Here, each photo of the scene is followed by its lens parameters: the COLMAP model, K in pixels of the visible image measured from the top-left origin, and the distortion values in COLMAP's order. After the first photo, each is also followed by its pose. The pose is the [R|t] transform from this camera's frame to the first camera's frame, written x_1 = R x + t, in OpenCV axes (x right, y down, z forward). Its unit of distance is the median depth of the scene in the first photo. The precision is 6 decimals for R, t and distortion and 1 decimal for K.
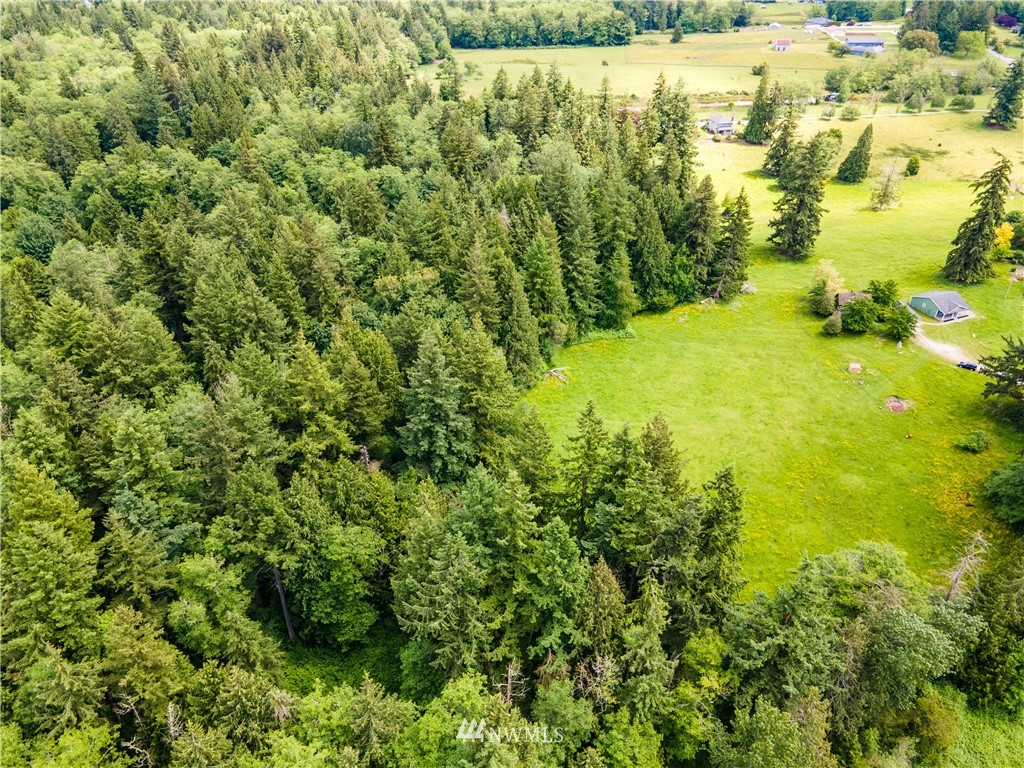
lens RADIAL K [[743.9, 0, 553.3], [0, 743.9, 383.5], [0, 0, 1]] dist [0.037646, 0.020719]
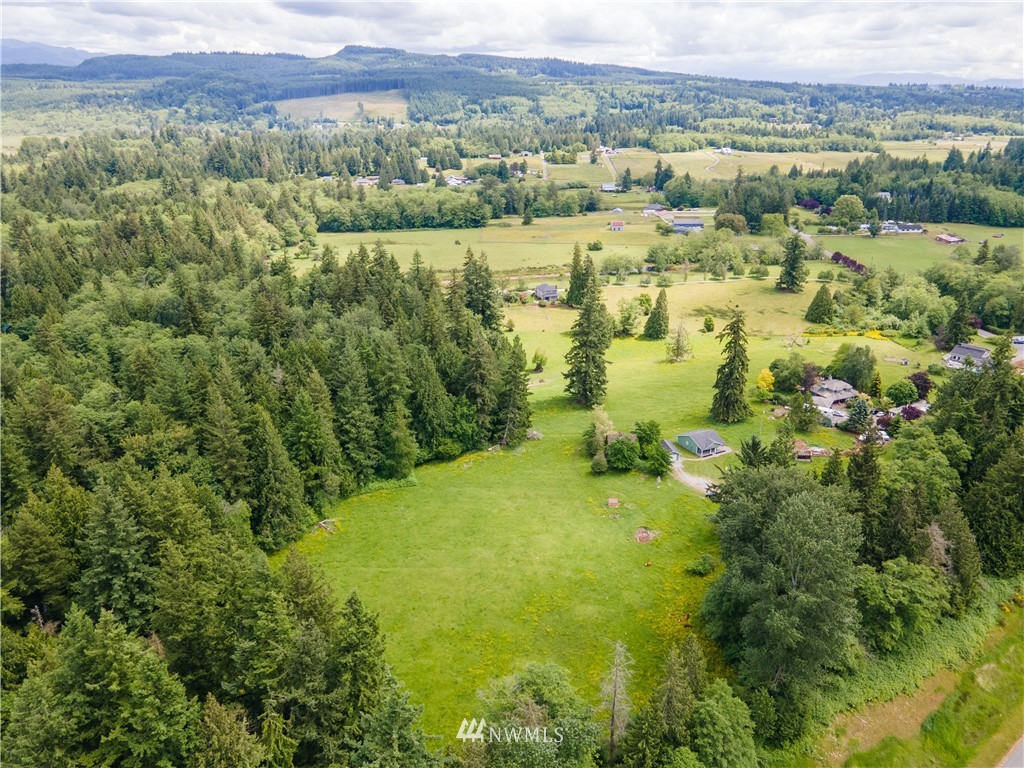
lens RADIAL K [[743.9, 0, 543.4], [0, 743.9, 381.2], [0, 0, 1]] dist [0.037646, 0.020719]
pose [[0.994551, -0.037161, 0.097406, 0.176458], [0.057736, 0.974283, -0.217804, 0.029834], [-0.086807, 0.222241, 0.971120, -0.045688]]
